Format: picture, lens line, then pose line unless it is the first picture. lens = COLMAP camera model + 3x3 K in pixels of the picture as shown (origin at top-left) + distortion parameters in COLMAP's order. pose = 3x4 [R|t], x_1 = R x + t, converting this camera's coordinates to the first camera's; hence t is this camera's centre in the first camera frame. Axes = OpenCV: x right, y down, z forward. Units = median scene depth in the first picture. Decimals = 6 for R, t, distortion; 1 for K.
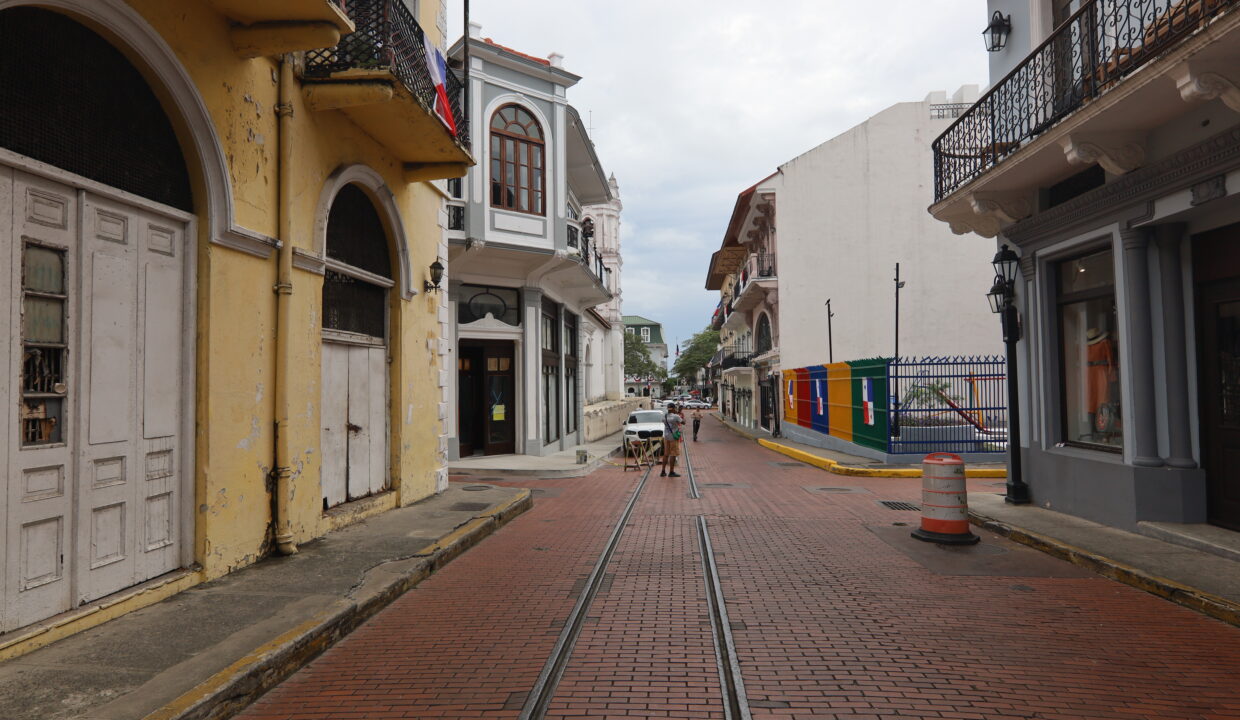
lens RADIAL K [[686.6, 0, 621.3], [0, 686.6, 356.7], [0, 0, 1]] dist [-0.011711, 0.000407]
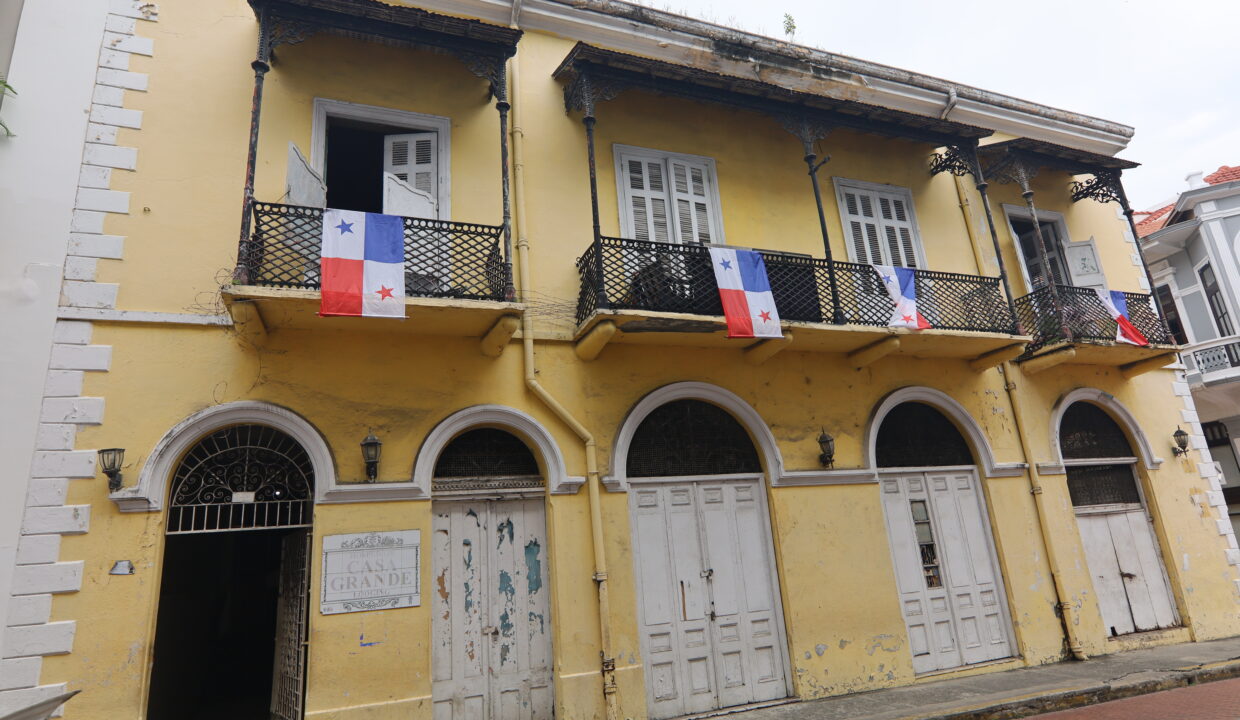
lens RADIAL K [[686.6, 0, 621.3], [0, 686.6, 356.7], [0, 0, 1]] dist [-0.011711, 0.000407]
pose [[0.429580, -0.281321, -0.858091, 0.614126], [0.105924, 0.959374, -0.261499, -0.086501], [0.896795, 0.021442, 0.441926, -0.677232]]
